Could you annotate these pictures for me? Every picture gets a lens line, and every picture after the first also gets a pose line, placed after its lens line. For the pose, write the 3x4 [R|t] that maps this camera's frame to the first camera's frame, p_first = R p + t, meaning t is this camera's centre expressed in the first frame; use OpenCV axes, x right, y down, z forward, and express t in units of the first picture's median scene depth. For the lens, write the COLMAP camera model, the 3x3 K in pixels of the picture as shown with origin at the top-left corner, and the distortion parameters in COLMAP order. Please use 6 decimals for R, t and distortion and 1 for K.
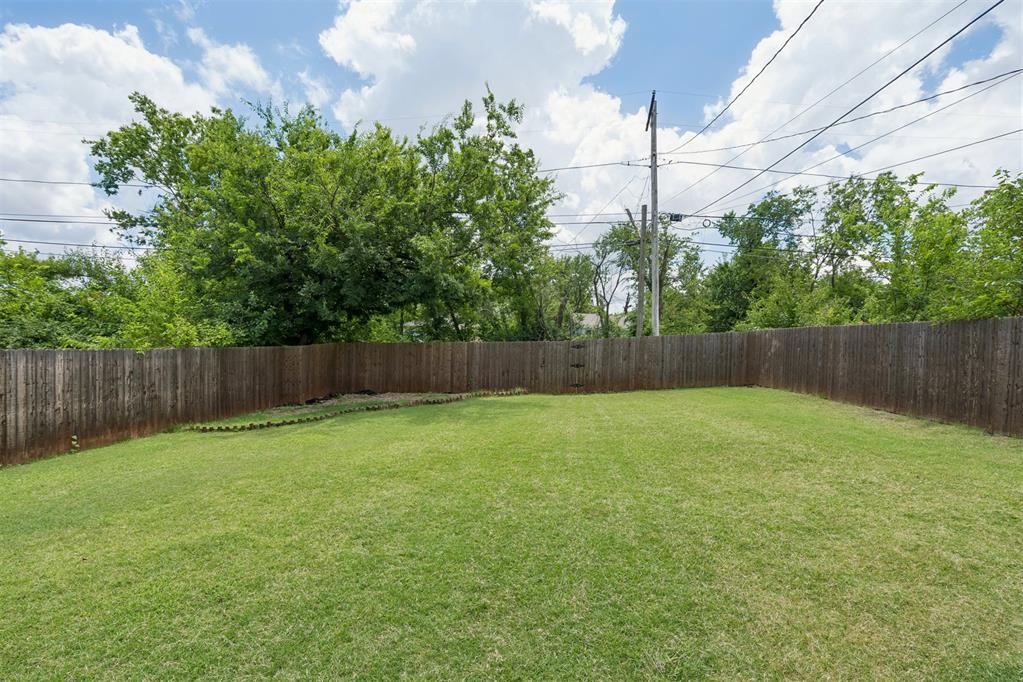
lens RADIAL K [[476.3, 0, 508.5], [0, 476.3, 361.4], [0, 0, 1]] dist [-0.000301, 0.001468]
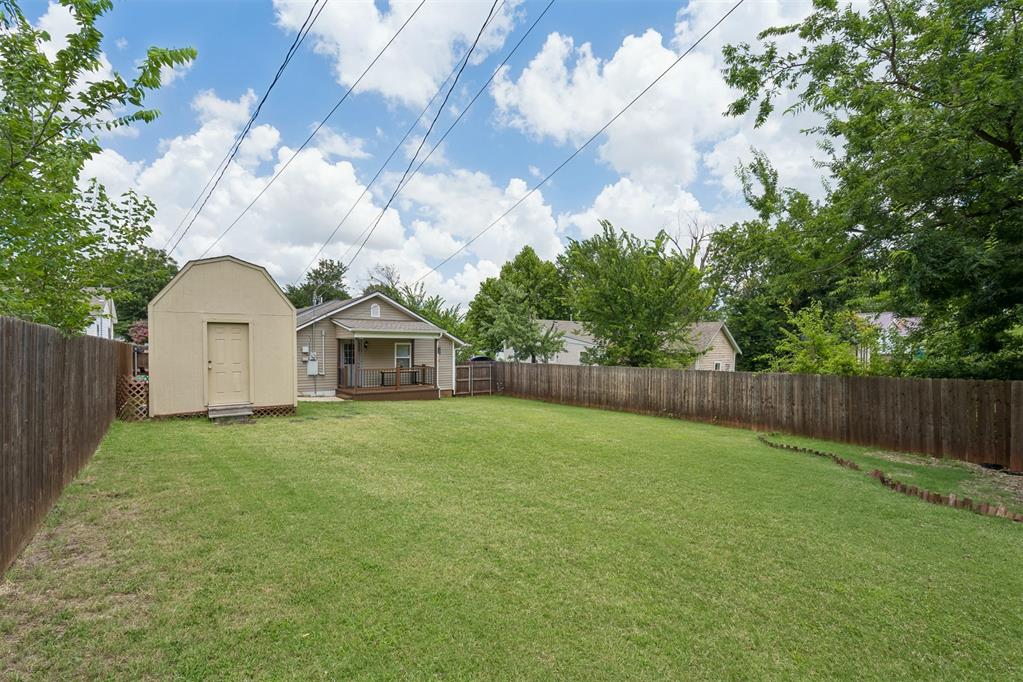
lens RADIAL K [[476.3, 0, 527.1], [0, 476.3, 352.2], [0, 0, 1]] dist [-0.000301, 0.001468]
pose [[-0.752457, -0.022957, -0.658241, 0.493607], [-0.044486, 0.998882, 0.016016, -0.052308], [0.657138, 0.041334, -0.752636, 1.049260]]
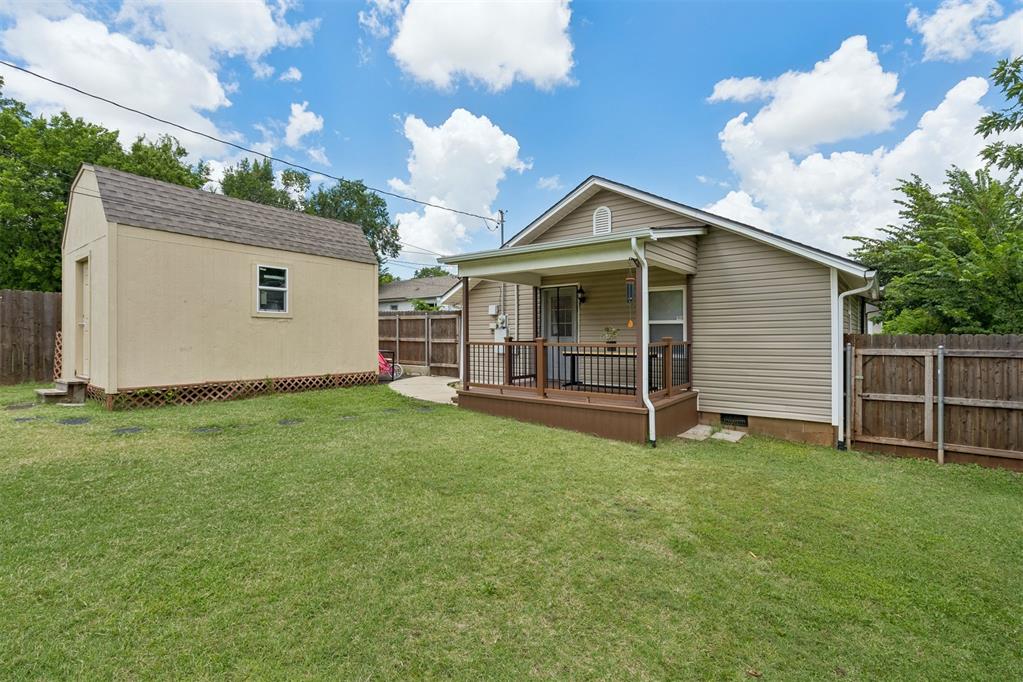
lens RADIAL K [[476.3, 0, 512.0], [0, 476.3, 343.7], [0, 0, 1]] dist [-0.000301, 0.001468]
pose [[-0.818574, -0.036872, 0.573216, -0.369827], [-0.002871, 0.998188, 0.060108, -0.004054], [-0.574394, 0.047557, -0.817196, 0.295325]]
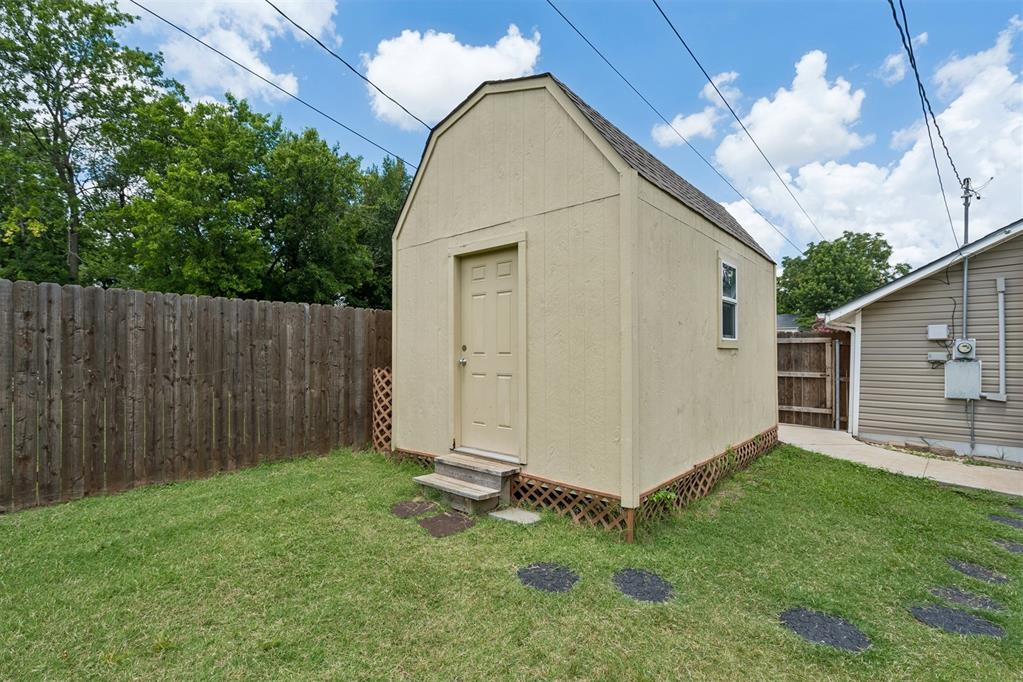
lens RADIAL K [[476.3, 0, 497.5], [0, 476.3, 351.1], [0, 0, 1]] dist [-0.000301, 0.001468]
pose [[-0.777430, -0.028129, 0.628340, 0.142349], [-0.000844, 0.999045, 0.043681, -0.013420], [-0.628969, 0.033429, -0.776712, 0.371756]]
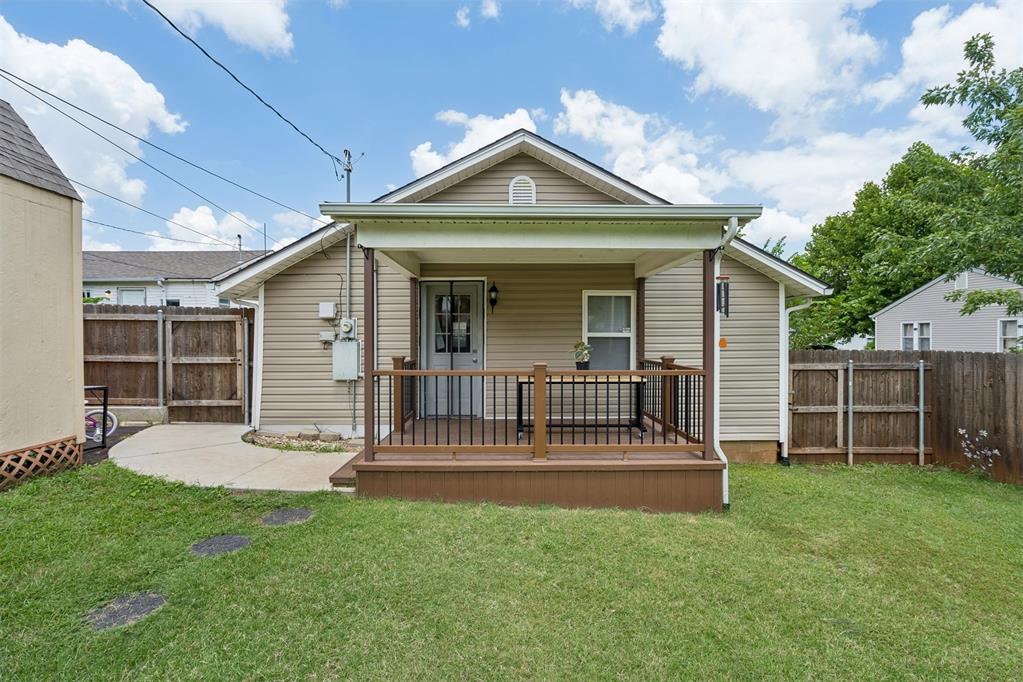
lens RADIAL K [[476.3, 0, 518.7], [0, 476.3, 333.4], [0, 0, 1]] dist [-0.000301, 0.001468]
pose [[-0.997279, -0.027560, -0.068379, -0.060716], [-0.029337, 0.999254, 0.025129, -0.006354], [0.067636, 0.027067, -0.997343, 0.169116]]
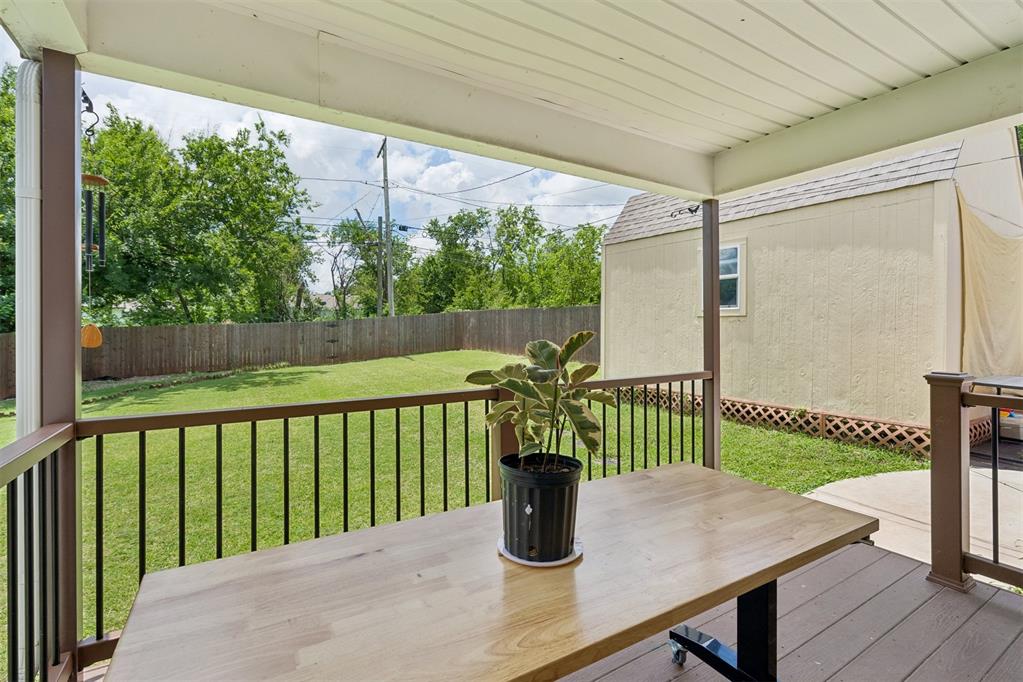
lens RADIAL K [[476.3, 0, 512.6], [0, 476.3, 332.0], [0, 0, 1]] dist [-0.000301, 0.001468]
pose [[0.820428, -0.032234, 0.570841, -0.186420], [0.041163, 0.999149, -0.002742, 0.007979], [-0.570267, 0.025747, 0.821056, -0.294817]]
